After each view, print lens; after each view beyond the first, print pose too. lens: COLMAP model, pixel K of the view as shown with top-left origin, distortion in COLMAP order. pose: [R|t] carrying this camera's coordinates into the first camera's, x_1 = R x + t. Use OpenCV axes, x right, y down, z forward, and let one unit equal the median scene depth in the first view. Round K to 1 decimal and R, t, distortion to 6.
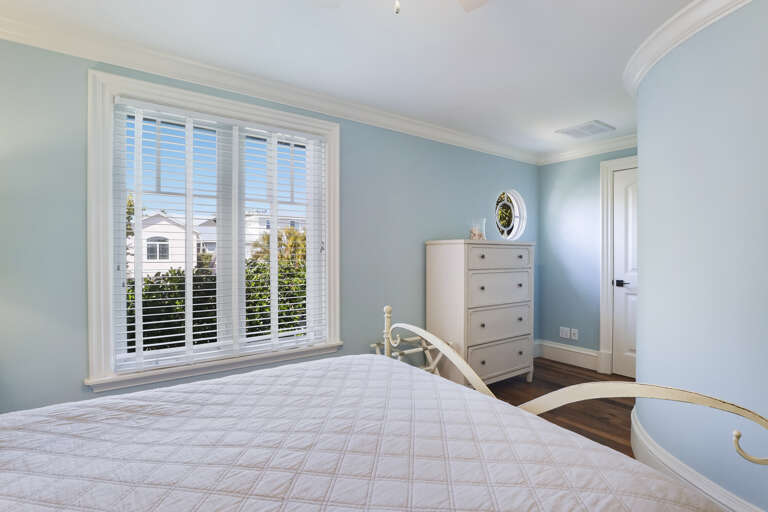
lens RADIAL K [[393.2, 0, 384.5], [0, 393.2, 256.0], [0, 0, 1]] dist [-0.005101, -0.000747]
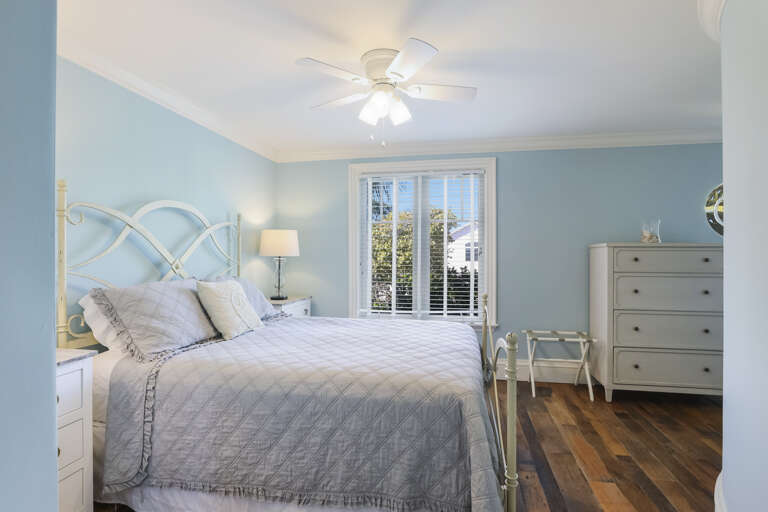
lens RADIAL K [[371.6, 0, 385.6], [0, 371.6, 256.3], [0, 0, 1]] dist [-0.027395, -0.001336]
pose [[0.677099, 0.000688, -0.735892, 0.517966], [-0.001711, 0.999998, -0.000640, -0.005333], [0.735890, 0.001692, 0.677099, -0.095847]]
